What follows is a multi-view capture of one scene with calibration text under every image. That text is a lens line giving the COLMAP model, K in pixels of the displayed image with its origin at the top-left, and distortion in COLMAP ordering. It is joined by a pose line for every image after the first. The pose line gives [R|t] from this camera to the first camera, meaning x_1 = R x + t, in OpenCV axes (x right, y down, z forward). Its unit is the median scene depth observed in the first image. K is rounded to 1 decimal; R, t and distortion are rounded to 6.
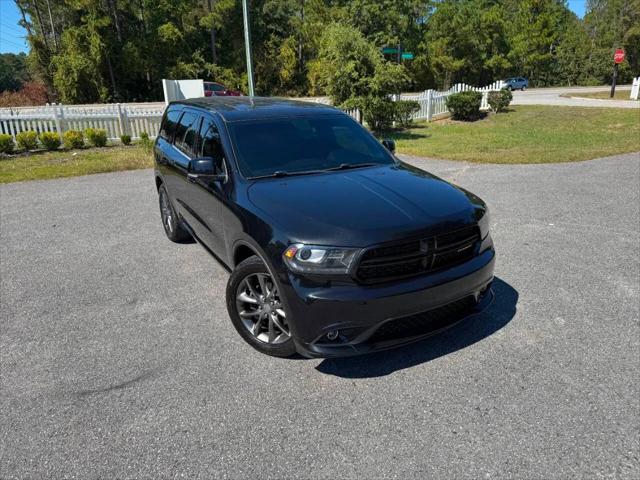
lens RADIAL K [[454.7, 0, 318.0], [0, 454.7, 239.6], [0, 0, 1]] dist [0.018229, -0.023897]
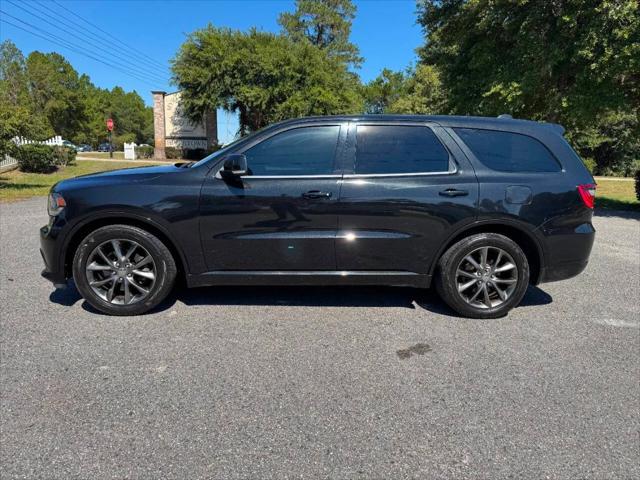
lens RADIAL K [[454.7, 0, 317.2], [0, 454.7, 240.9], [0, 0, 1]] dist [0.018229, -0.023897]
pose [[0.415640, -0.128495, 0.900407, -0.160669], [0.249576, 0.968083, 0.022945, 0.002786], [-0.874617, 0.215183, 0.434444, 0.044661]]
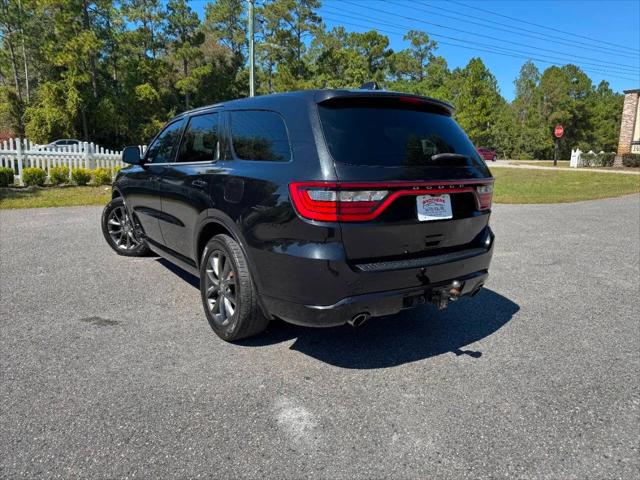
lens RADIAL K [[454.7, 0, 320.2], [0, 454.7, 236.8], [0, 0, 1]] dist [0.018229, -0.023897]
pose [[0.992665, 0.018977, 0.119398, -0.055294], [-0.001547, 0.989517, -0.144408, 0.023483], [-0.120887, 0.143165, 0.982288, -0.024092]]
